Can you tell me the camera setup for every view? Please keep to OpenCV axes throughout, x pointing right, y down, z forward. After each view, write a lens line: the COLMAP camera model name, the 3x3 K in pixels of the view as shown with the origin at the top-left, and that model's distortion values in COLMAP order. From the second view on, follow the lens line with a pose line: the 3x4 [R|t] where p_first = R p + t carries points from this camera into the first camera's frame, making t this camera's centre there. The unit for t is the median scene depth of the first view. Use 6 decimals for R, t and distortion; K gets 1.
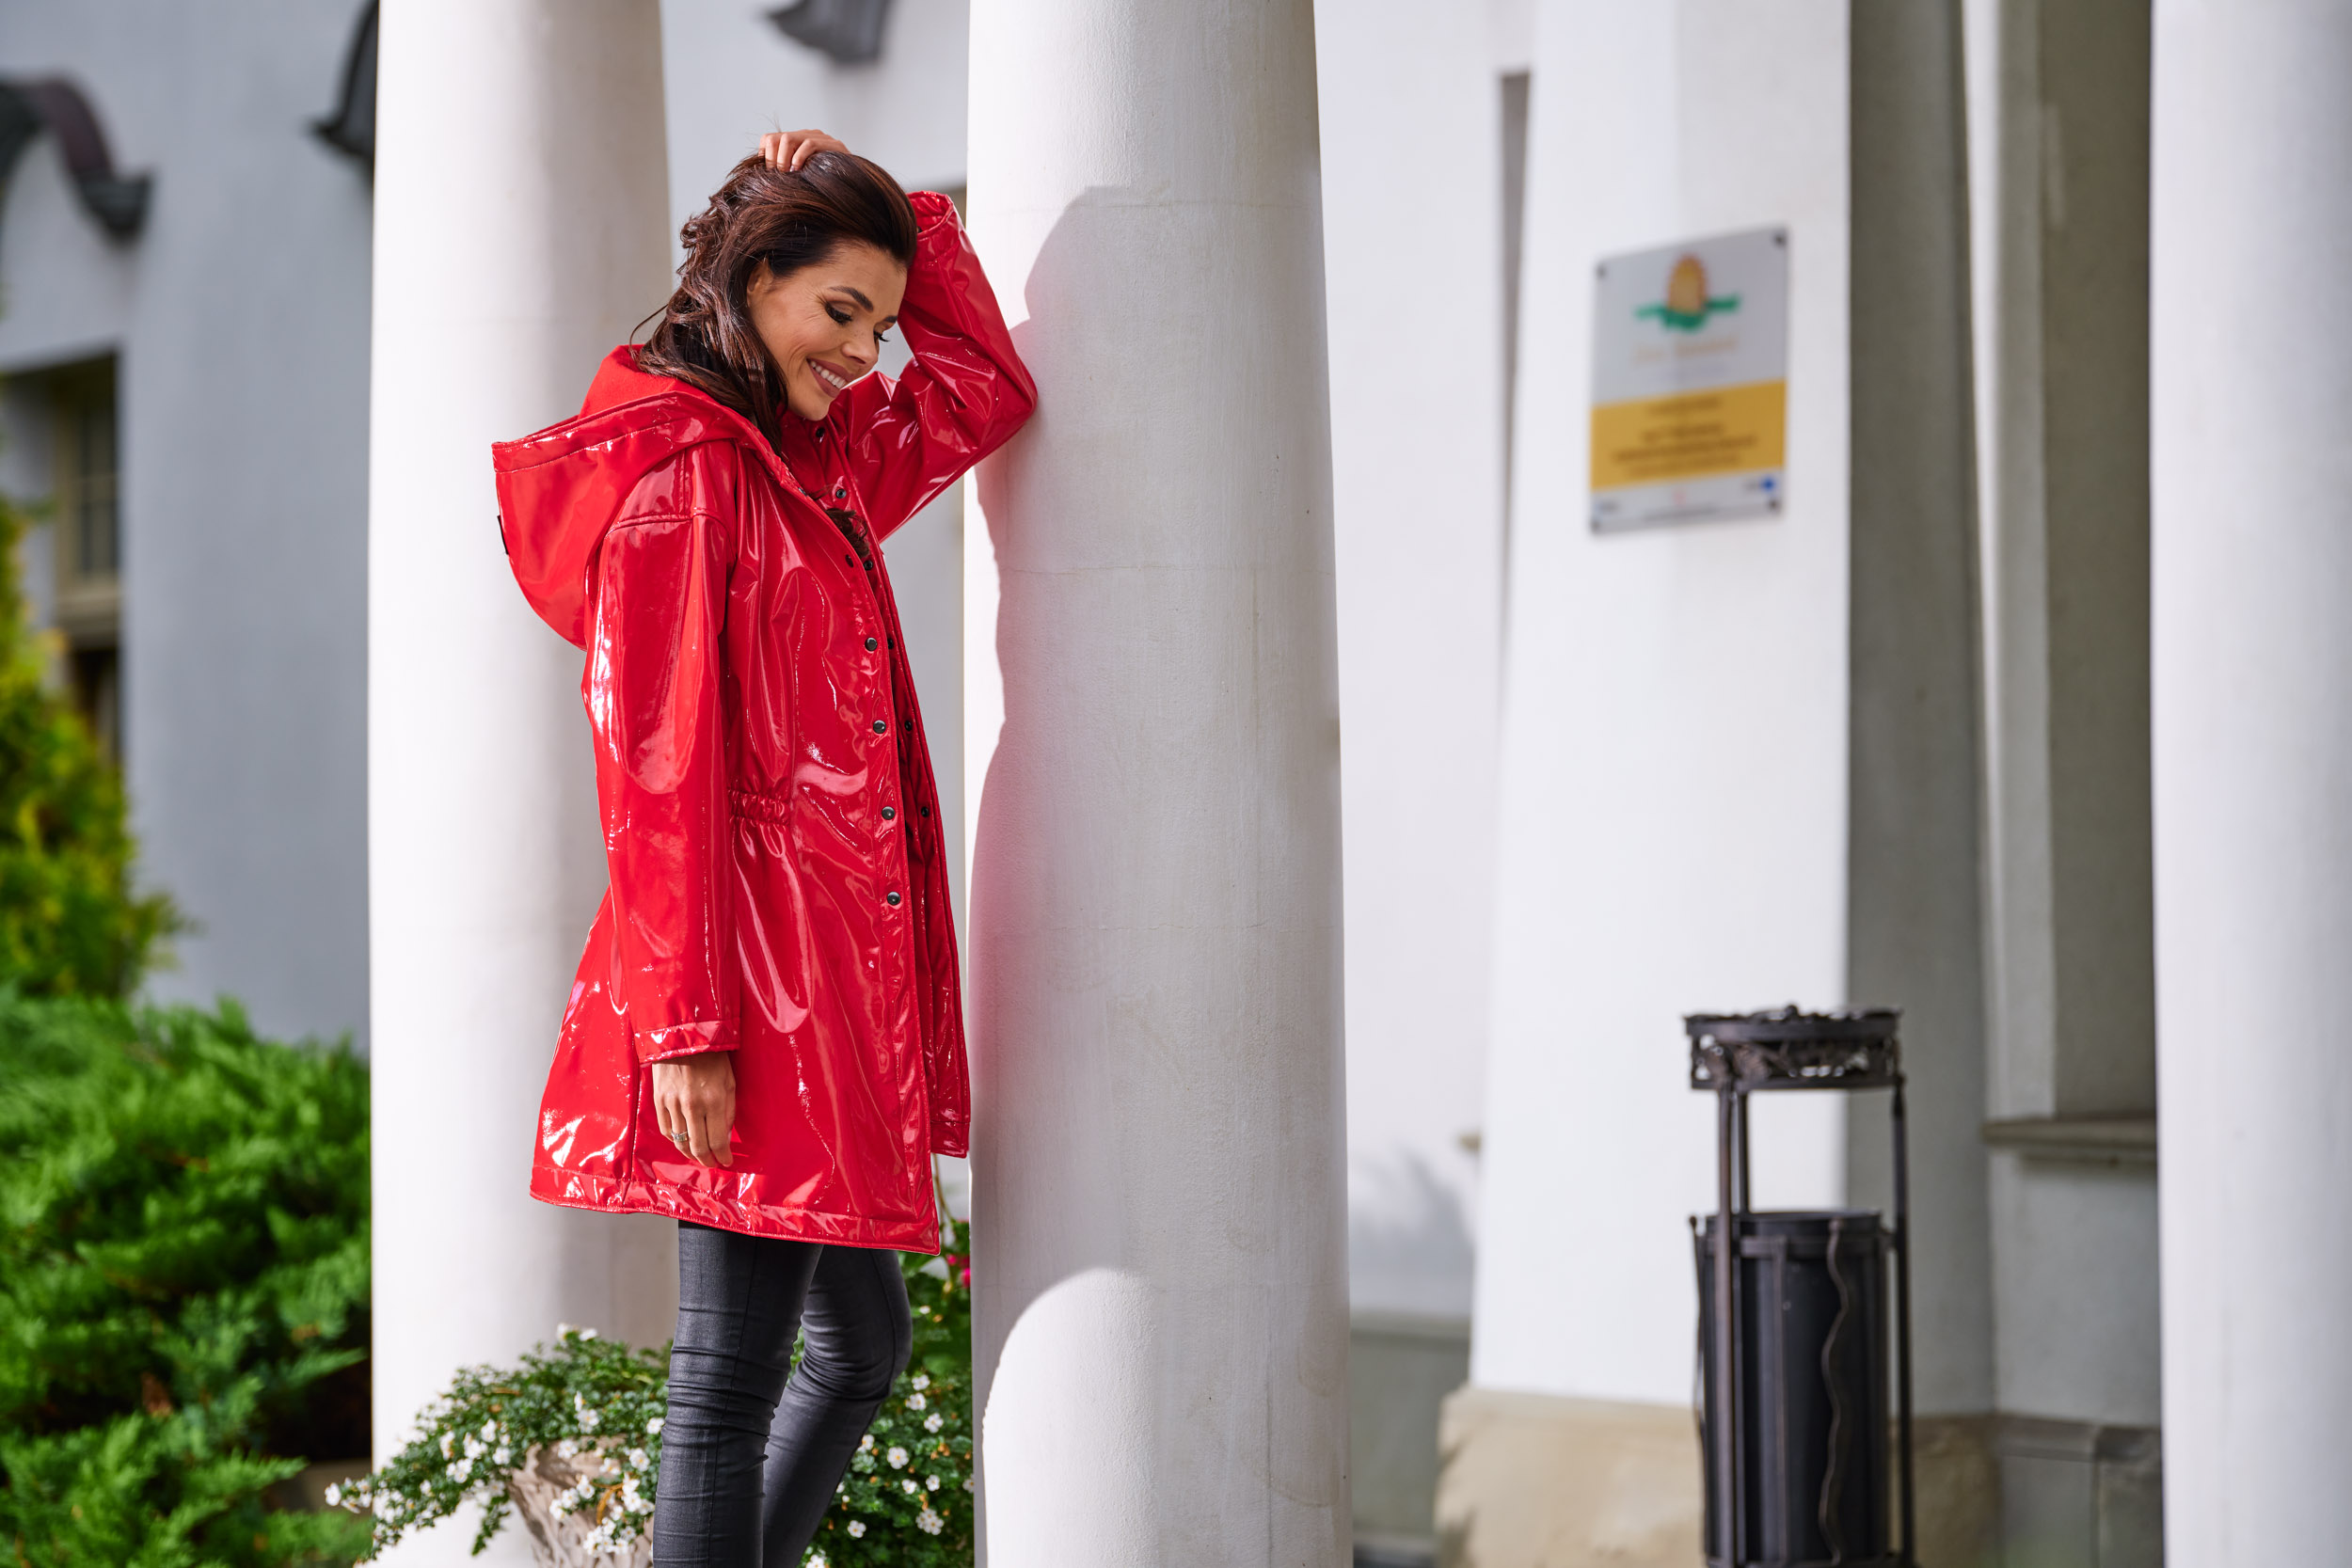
lens RADIAL K [[7187.1, 0, 1176.0], [0, 7187.1, 784.0], [0, 0, 1]] dist [0.077520, -0.211567]
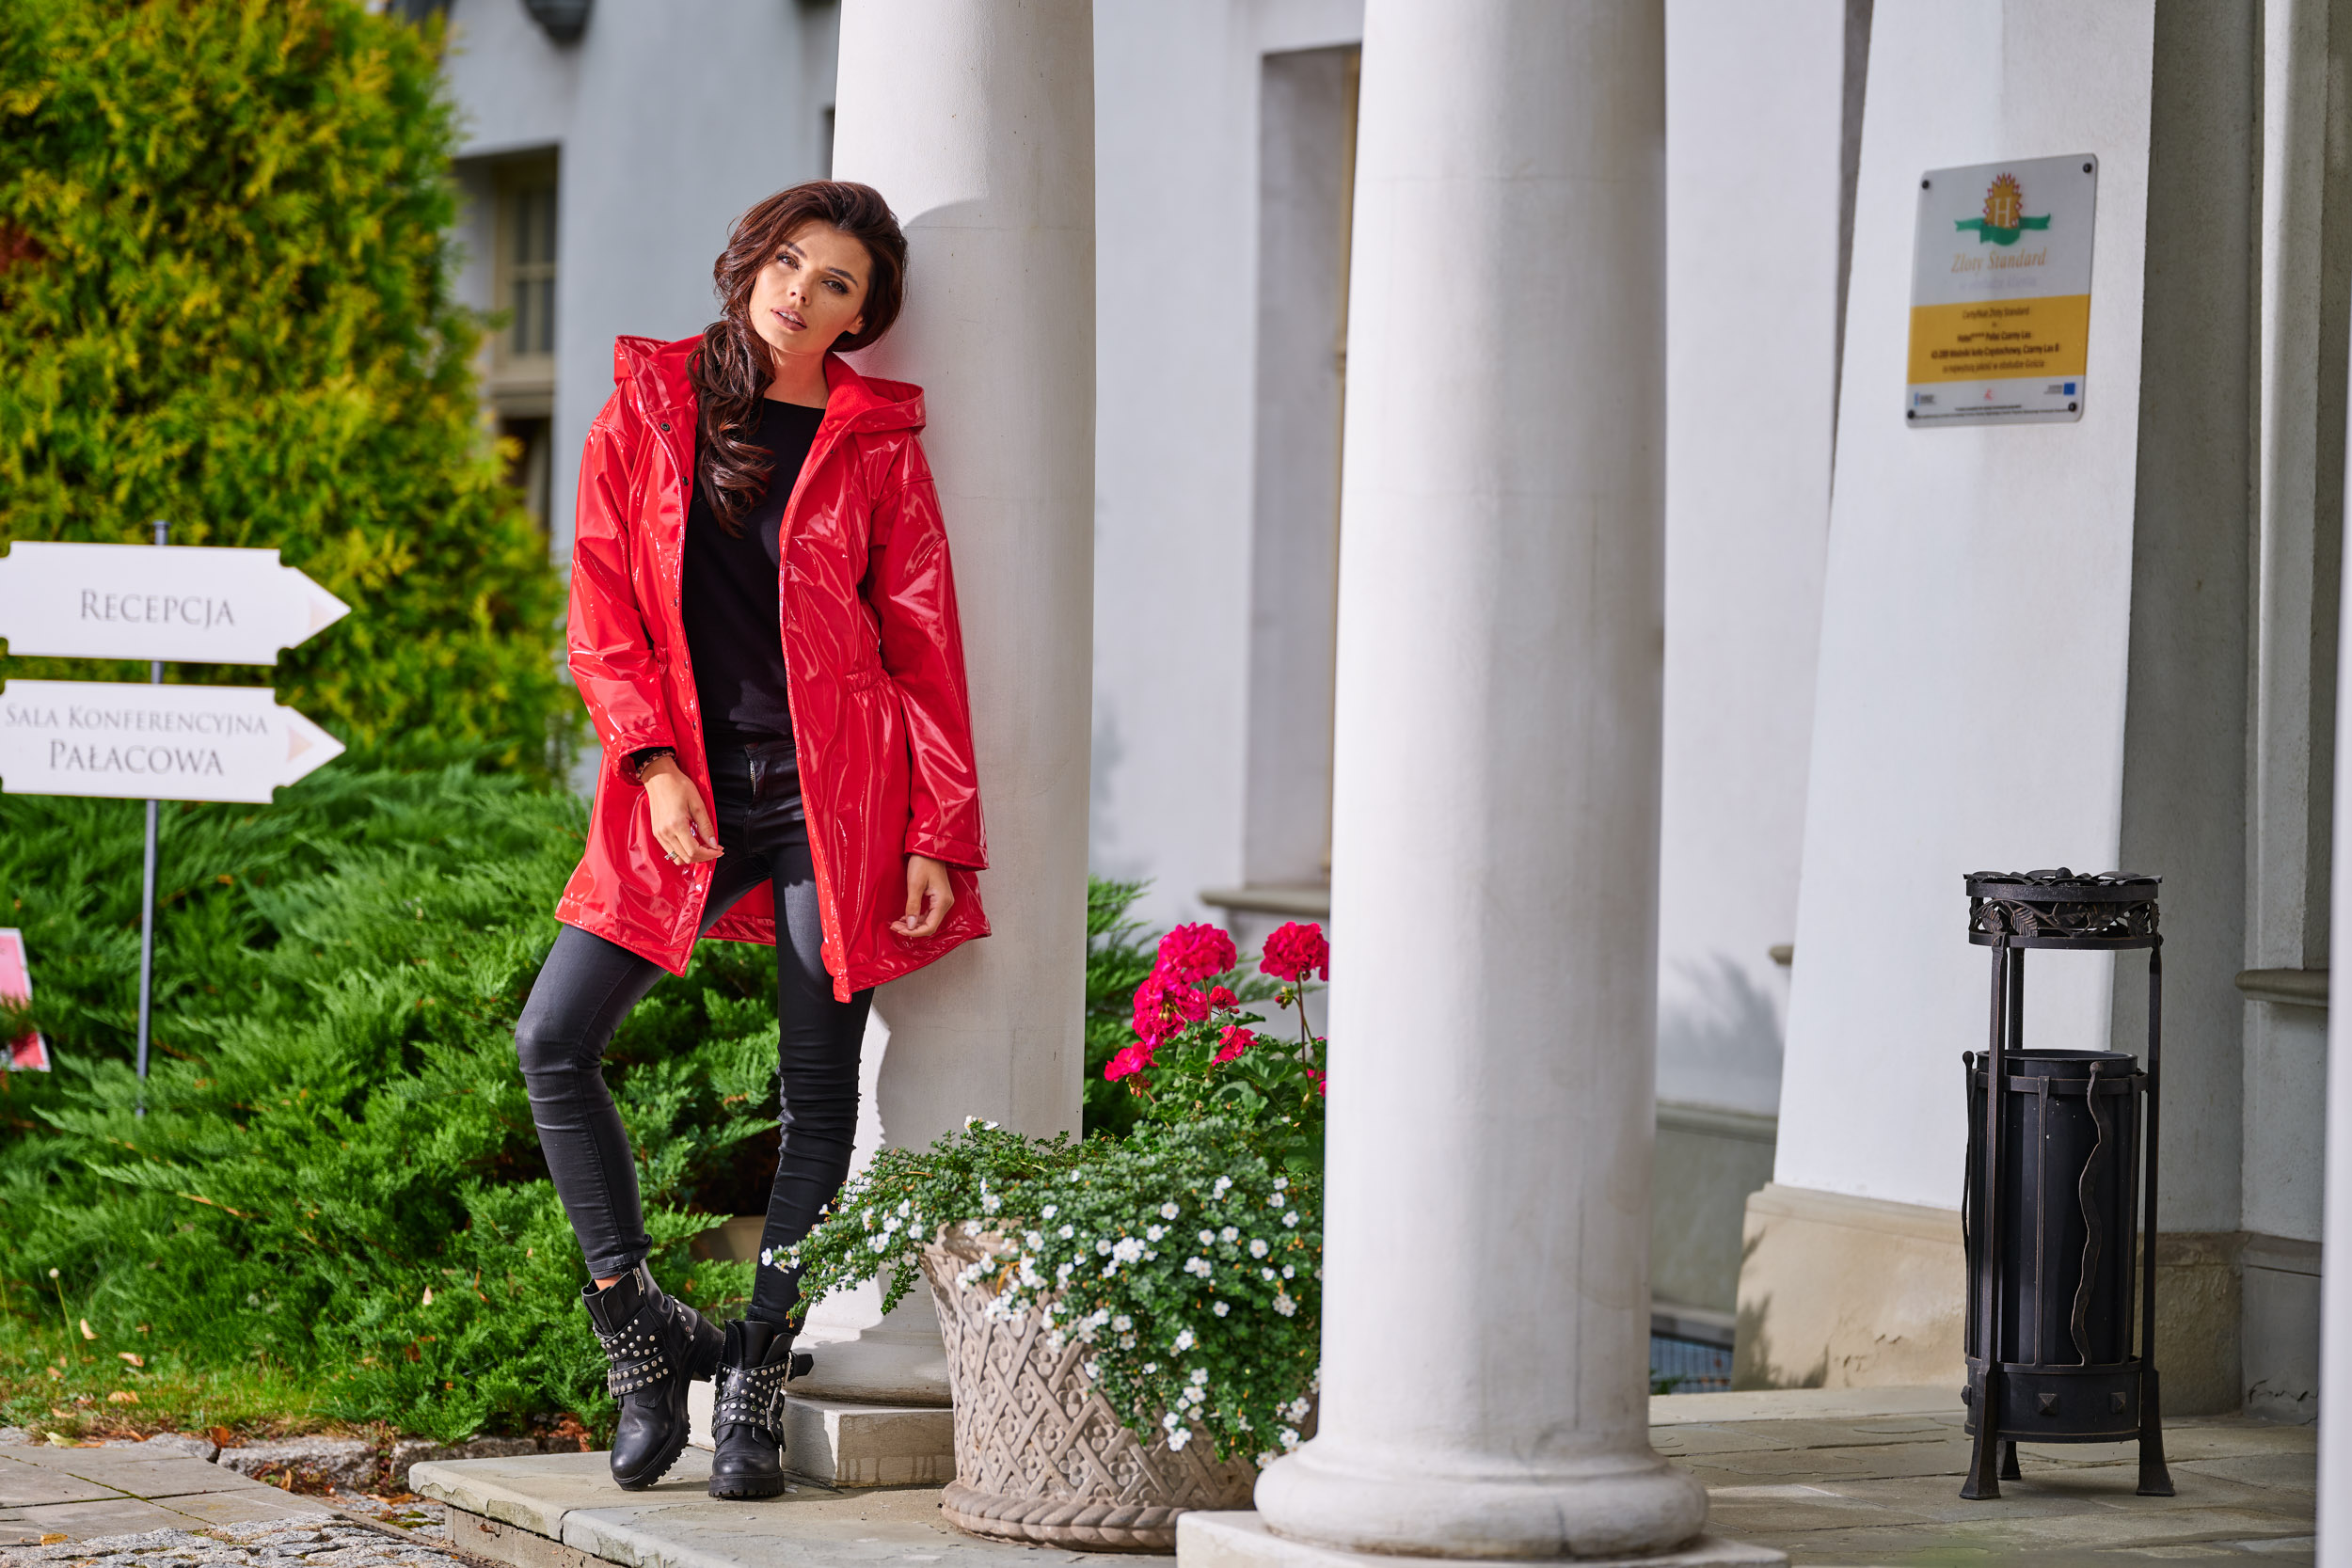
lens RADIAL K [[7187.1, 0, 1176.0], [0, 7187.1, 784.0], [0, 0, 1]] dist [0.077520, -0.211567]
pose [[0.998146, 0.036383, -0.048793, 0.001519], [-0.034377, 0.998554, 0.041331, -0.026062], [0.050227, -0.039577, 0.997953, -0.138344]]
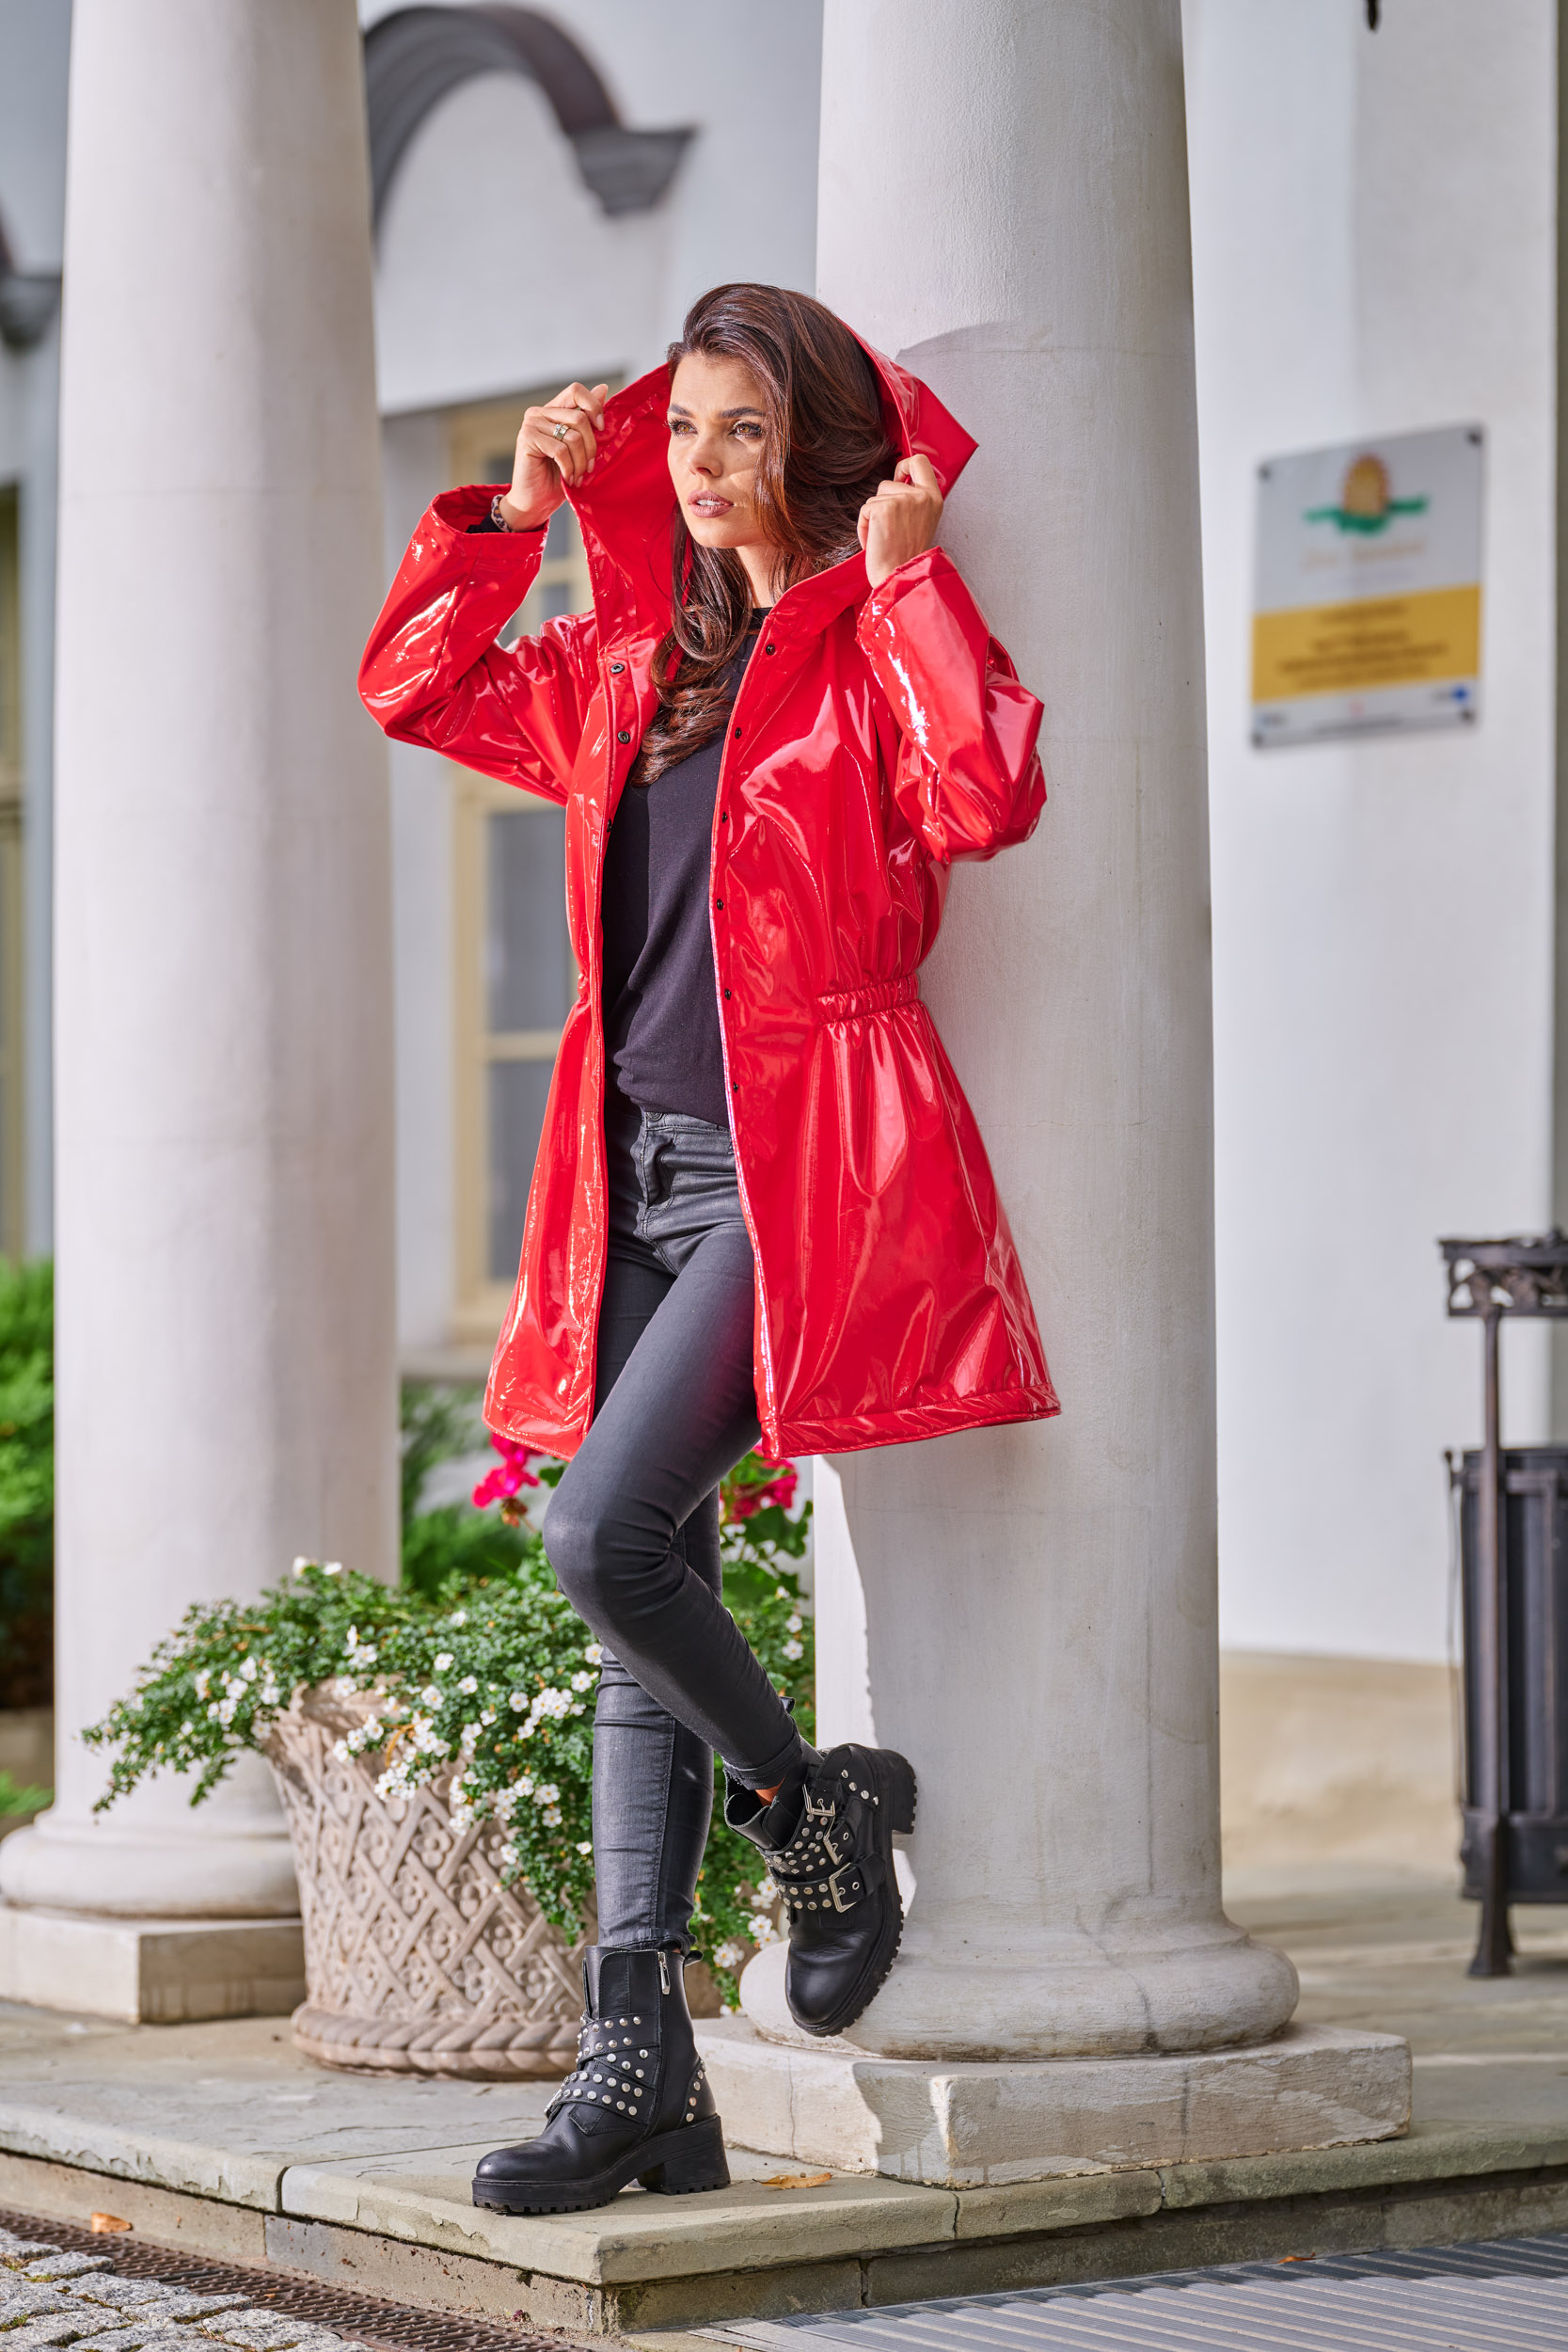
lens RADIAL K [[7187.1, 0, 784.0], [0, 7187.1, 1176.0], [0, 0, 1]] dist [0.077520, -0.211567]
pose [[0.997310, 0.004935, 0.073139, -0.091581], [-0.005785, 0.999918, 0.011420, 0.014278], [-0.073077, -0.011812, 0.997256, 0.061400]]
